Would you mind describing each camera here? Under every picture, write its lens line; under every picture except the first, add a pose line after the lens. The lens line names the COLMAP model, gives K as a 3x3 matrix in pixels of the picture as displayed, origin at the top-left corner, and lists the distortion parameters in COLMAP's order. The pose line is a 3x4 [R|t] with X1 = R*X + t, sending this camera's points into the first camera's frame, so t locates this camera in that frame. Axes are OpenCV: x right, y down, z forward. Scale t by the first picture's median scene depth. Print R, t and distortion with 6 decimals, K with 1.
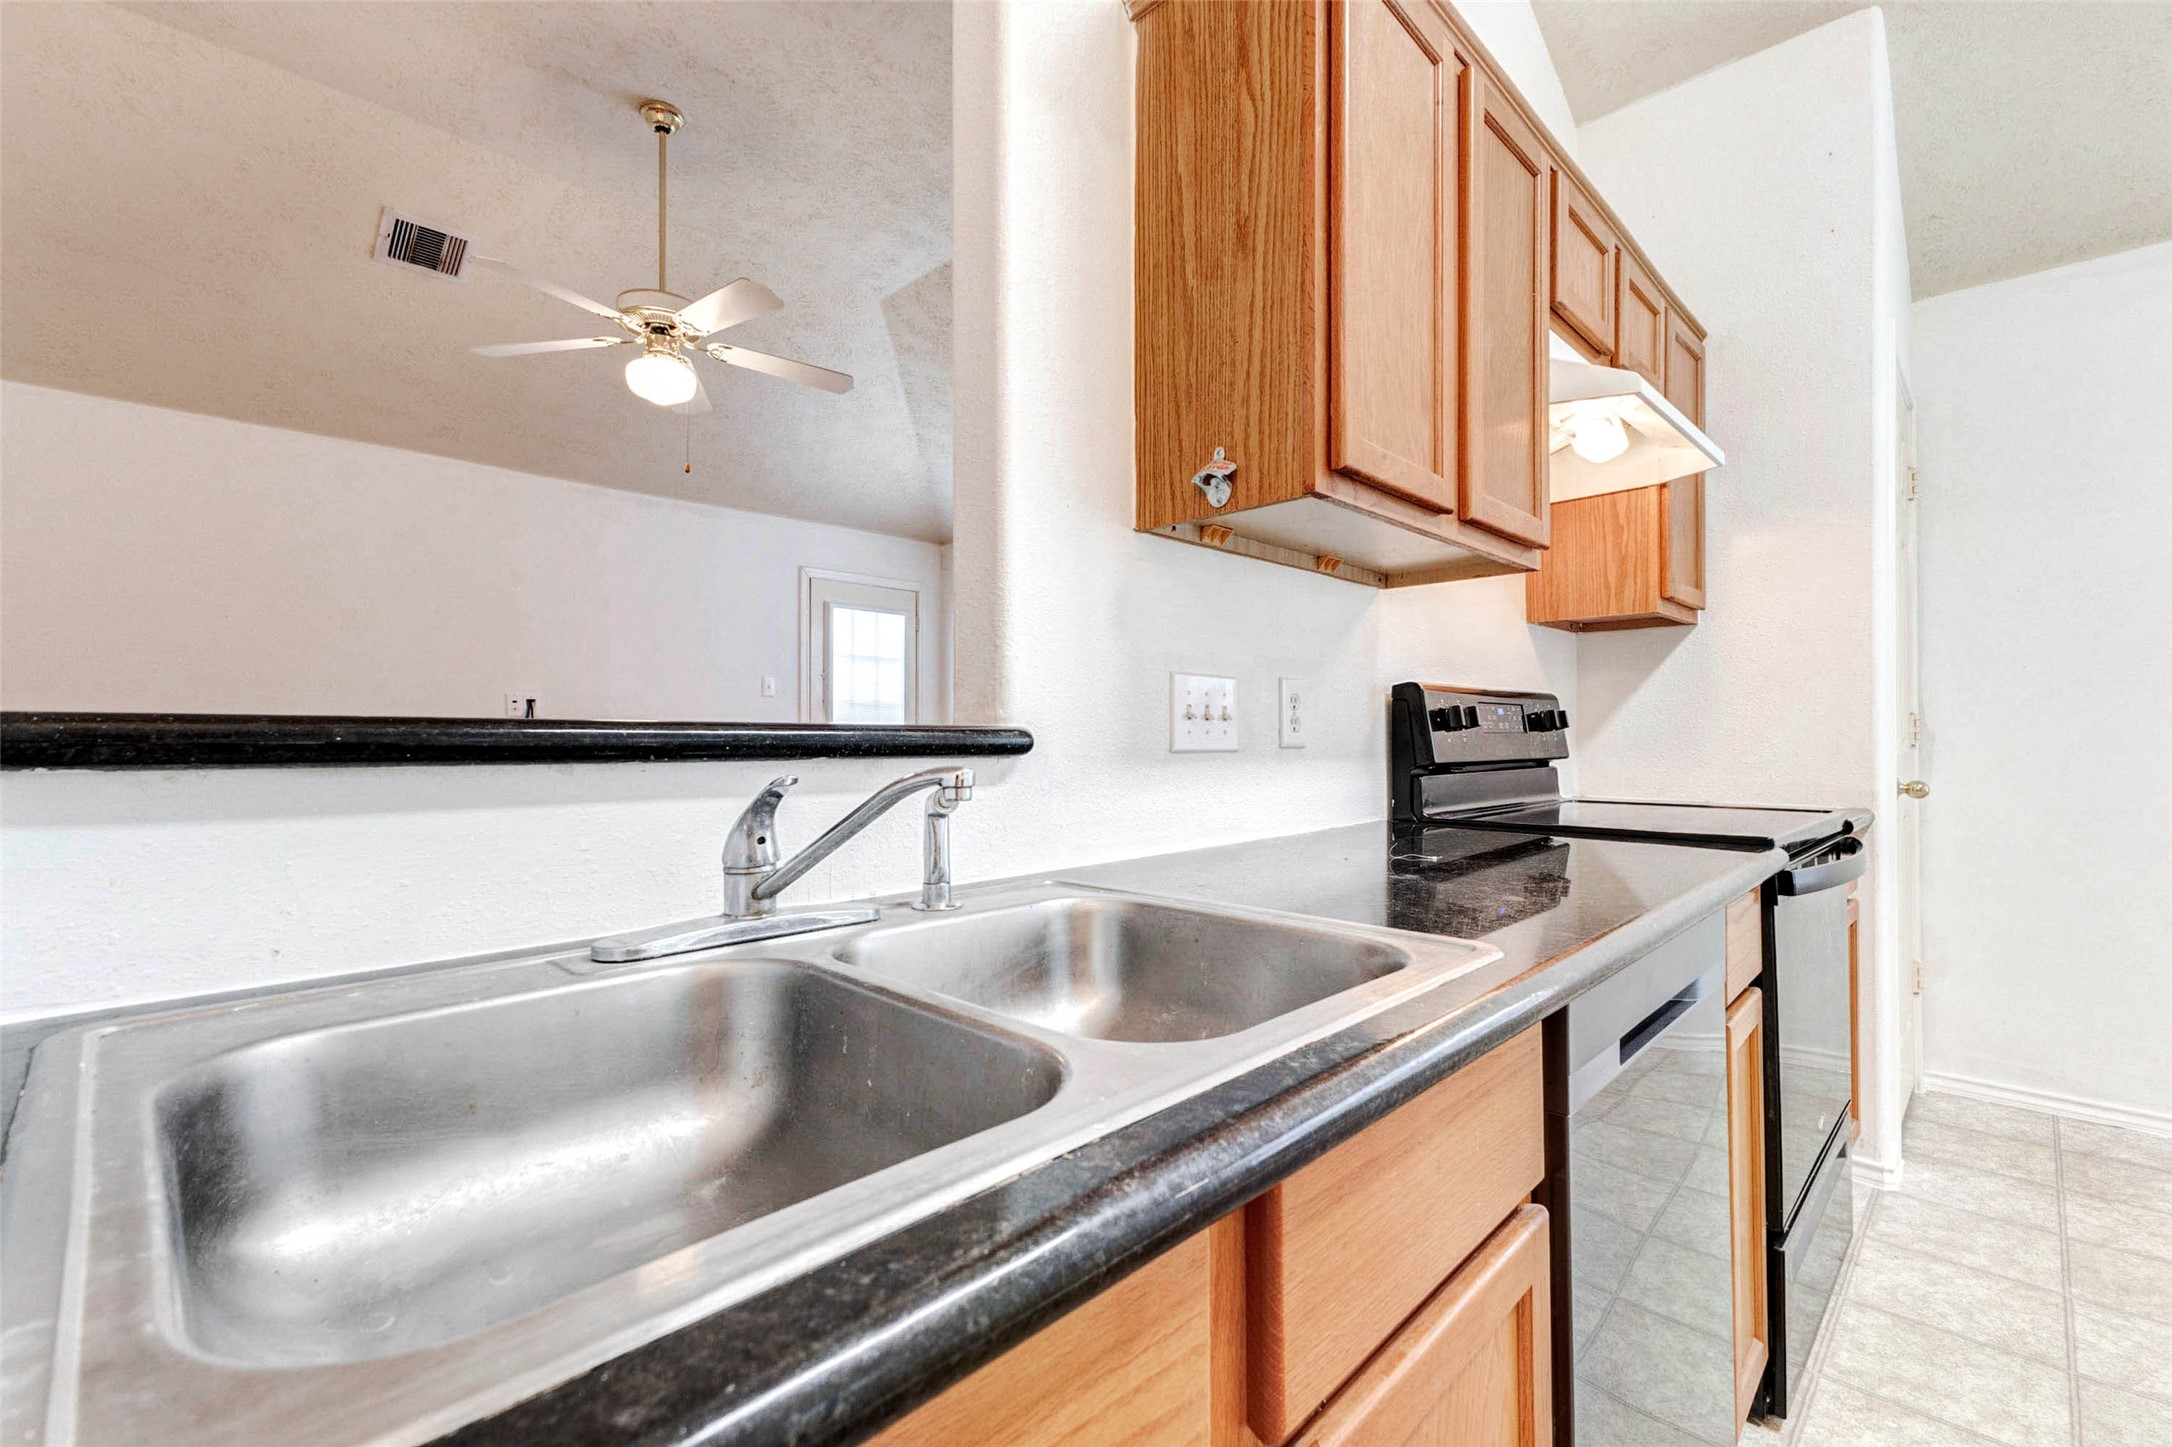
lens RADIAL K [[928.8, 0, 1082.0], [0, 928.8, 727.4], [0, 0, 1]] dist [0.010677, -0.000309]
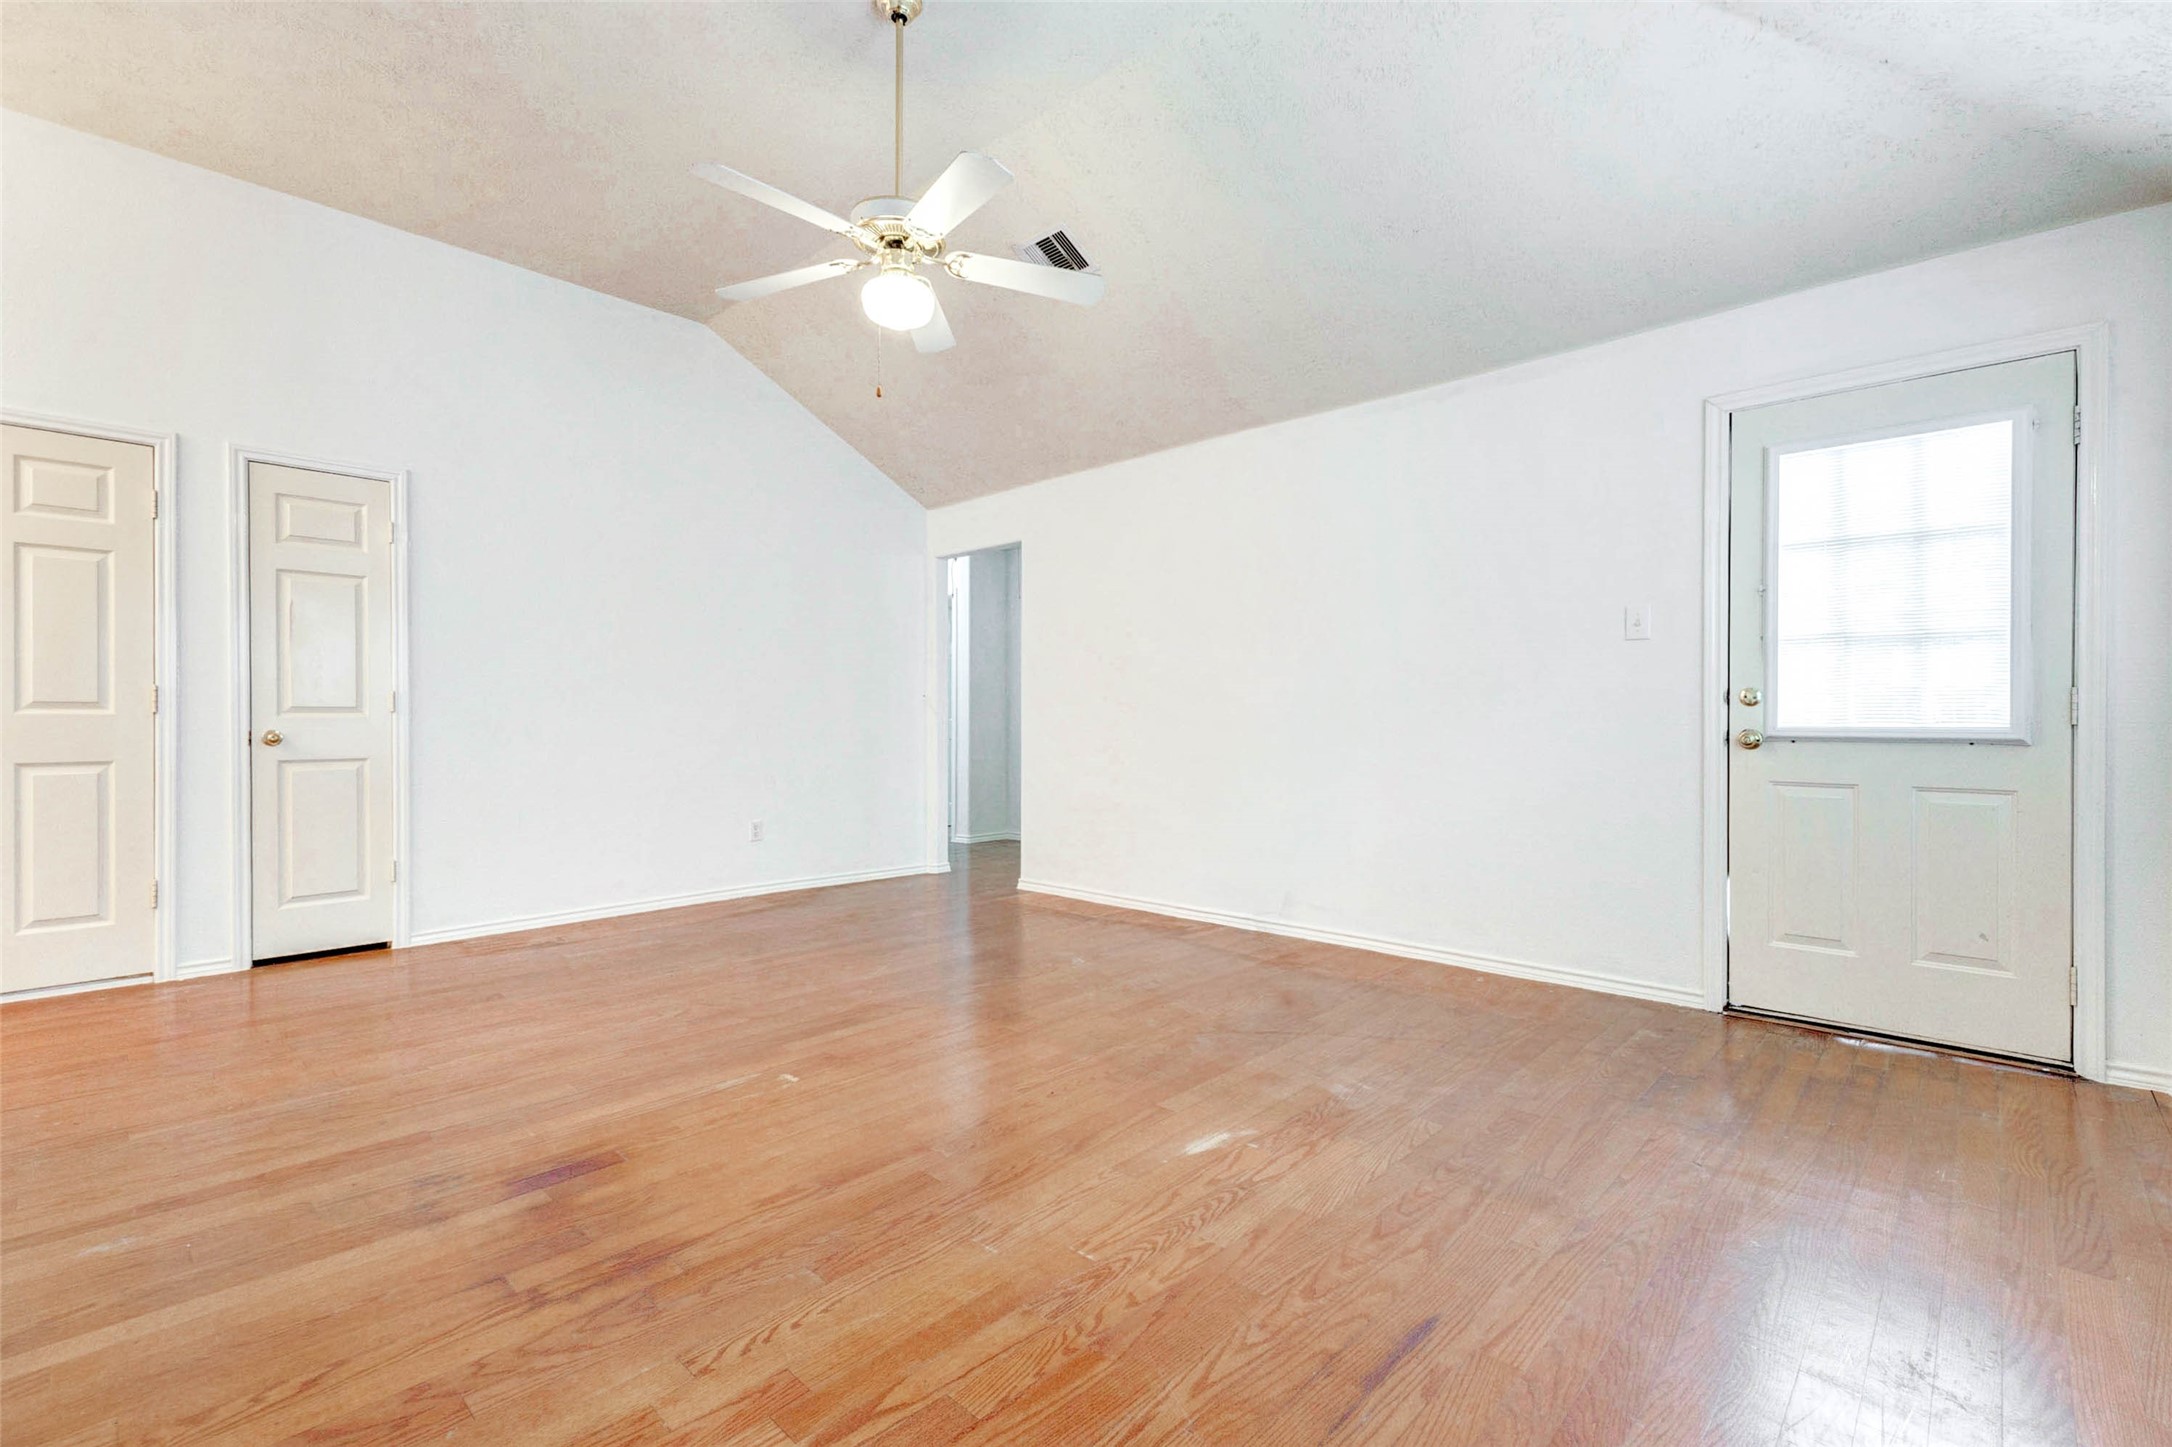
lens RADIAL K [[947.5, 0, 1100.2], [0, 947.5, 718.2], [0, 0, 1]] dist [0.004415, 0.000173]
pose [[0.036510, -0.000247, -0.999333, 1.053914], [0.006552, 0.999979, -0.000008, 0.058887], [0.999312, -0.006547, 0.036511, 2.542683]]
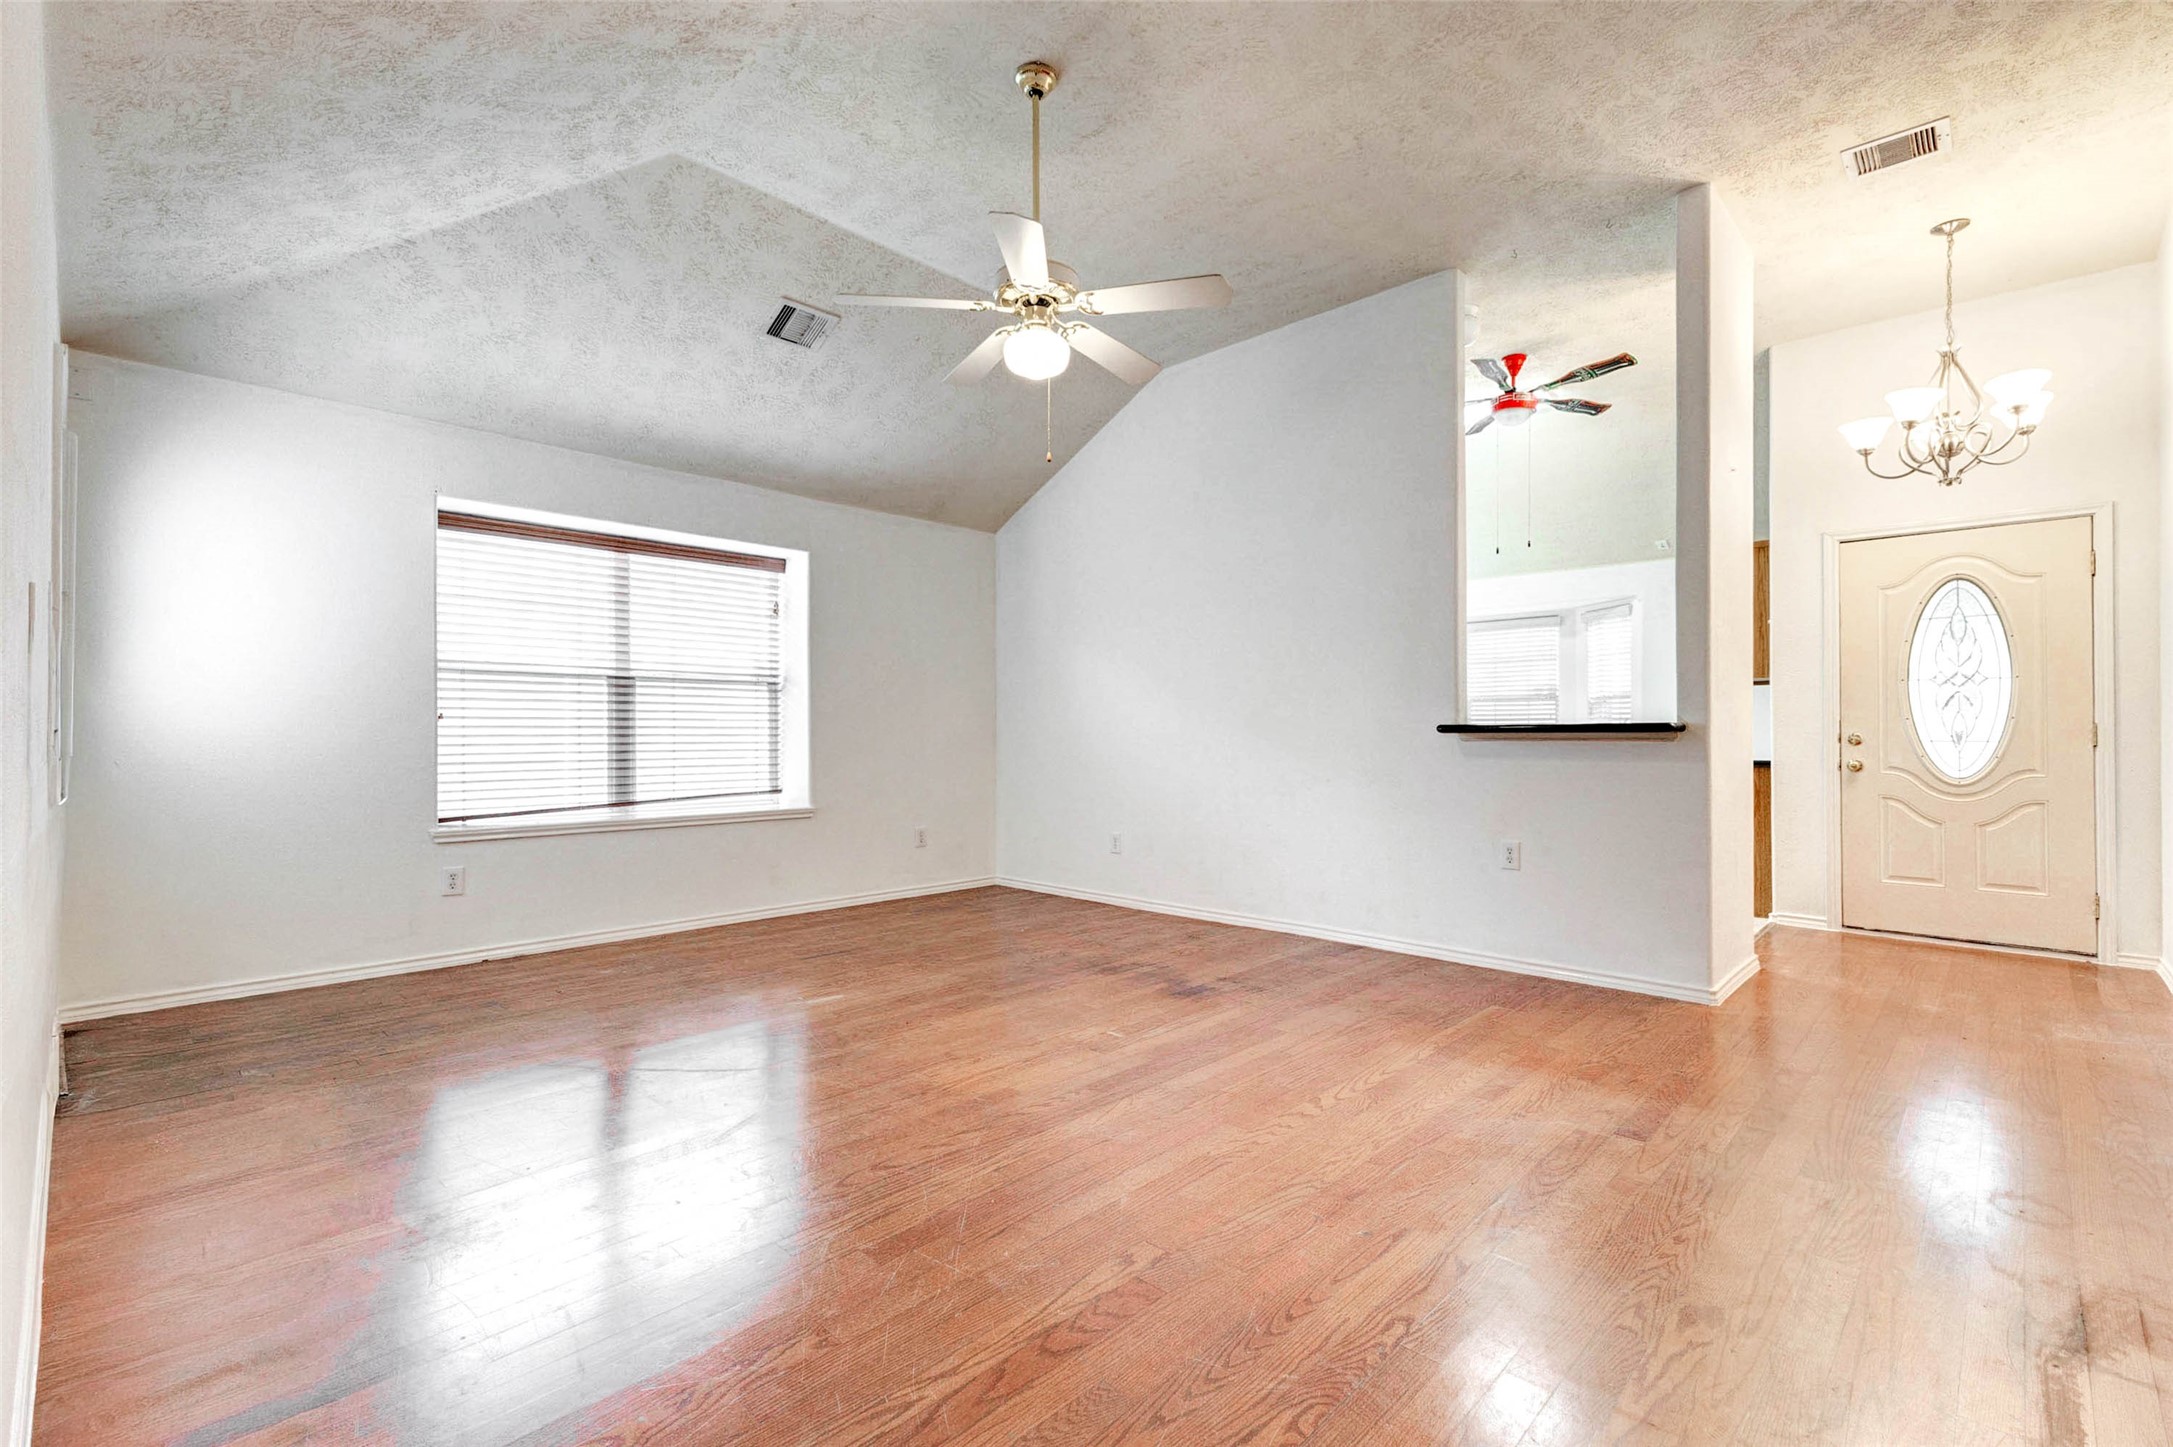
lens RADIAL K [[959.5, 0, 1087.3], [0, 959.5, 724.4], [0, 0, 1]] dist [0.022940, -0.006204]
pose [[-0.014834, 0.010008, 0.999840, -3.143199], [-0.009181, 0.999906, -0.010145, 0.039295], [-0.999848, -0.009330, -0.014741, 2.105269]]
